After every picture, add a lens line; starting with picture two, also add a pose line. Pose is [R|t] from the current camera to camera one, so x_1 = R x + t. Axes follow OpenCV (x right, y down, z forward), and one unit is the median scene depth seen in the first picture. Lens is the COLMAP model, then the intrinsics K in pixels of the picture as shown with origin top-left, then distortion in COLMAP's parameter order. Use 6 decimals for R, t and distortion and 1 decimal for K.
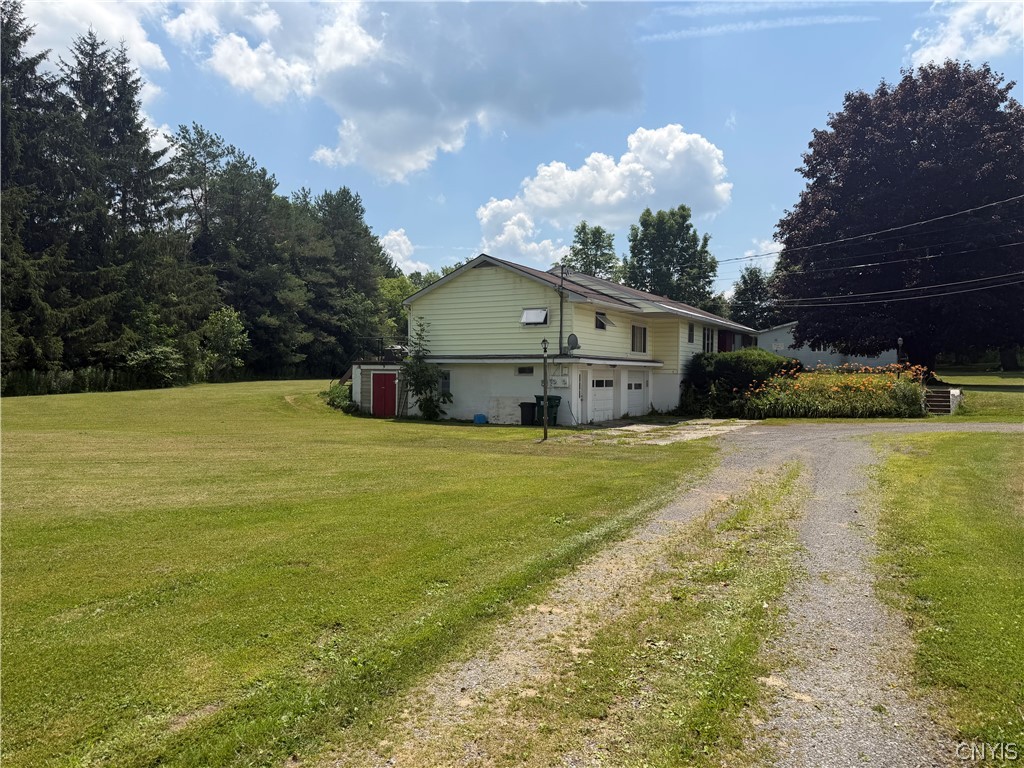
lens RADIAL K [[727.7, 0, 507.8], [0, 727.7, 384.1], [0, 0, 1]] dist [0.072093, -0.087098]
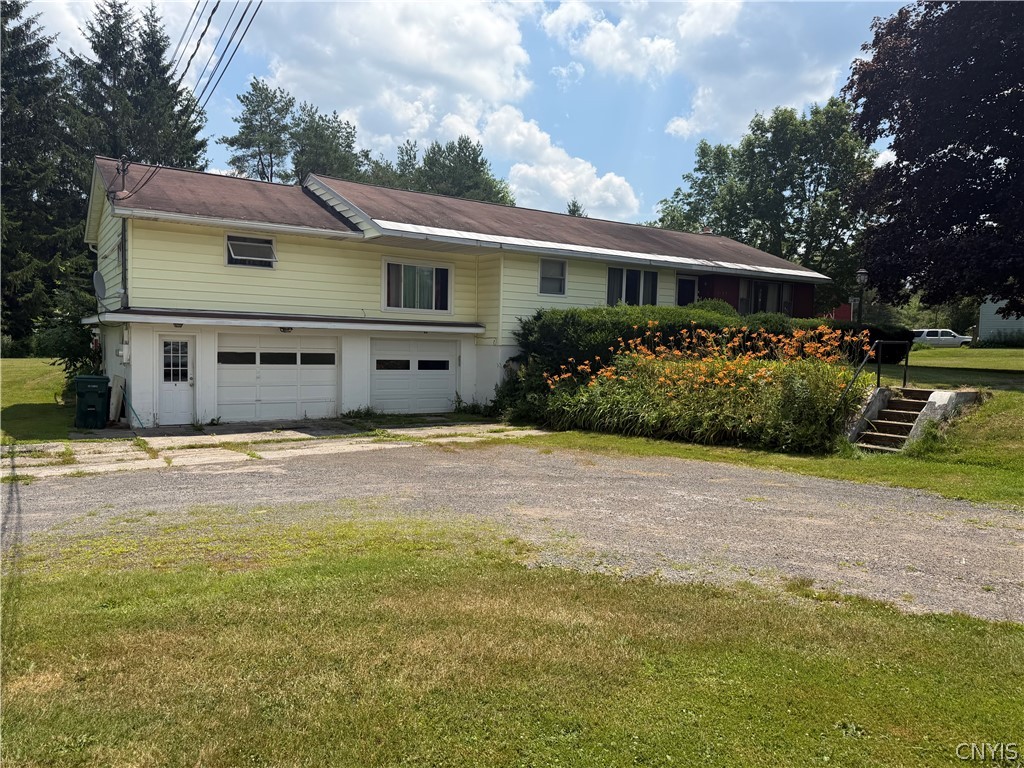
lens RADIAL K [[727.7, 0, 515.4], [0, 727.7, 383.5], [0, 0, 1]] dist [0.072093, -0.087098]
pose [[0.892757, 0.035037, -0.449173, 0.515271], [-0.019751, 0.999057, 0.038675, -0.006584], [0.450105, -0.025656, 0.892607, 0.476189]]
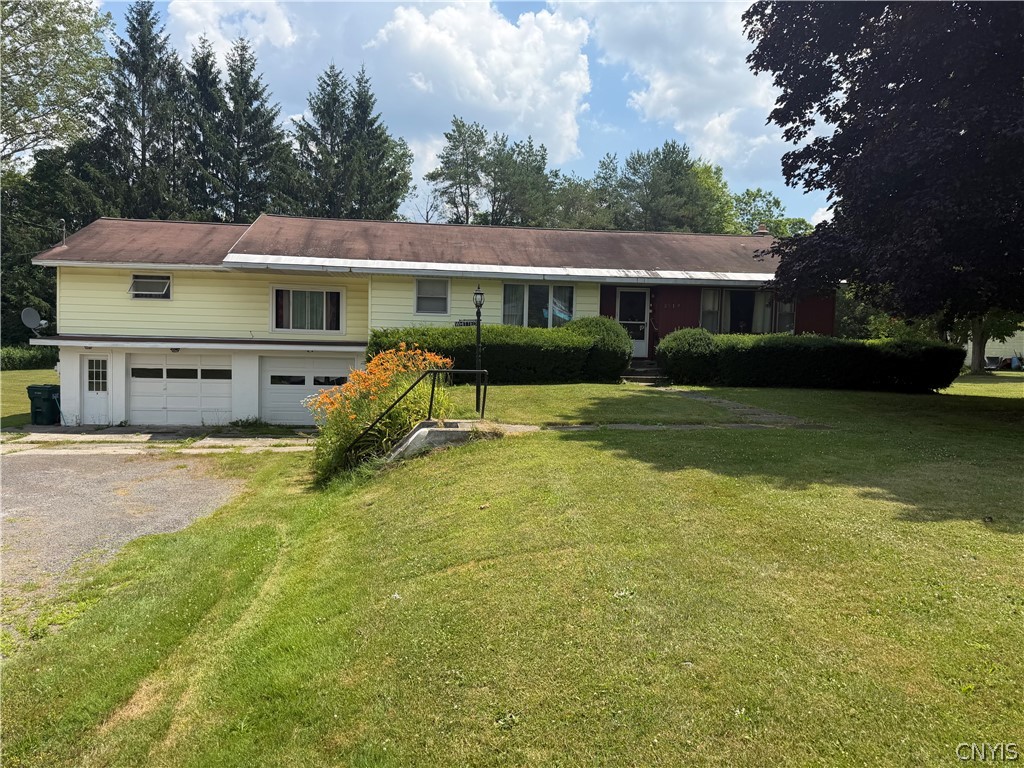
lens RADIAL K [[727.7, 0, 518.4], [0, 727.7, 379.3], [0, 0, 1]] dist [0.072093, -0.087098]
pose [[0.590274, 0.044567, -0.805971, 0.819775], [-0.026891, 0.999006, 0.035546, -0.026912], [0.806755, 0.000692, 0.590886, 0.738536]]
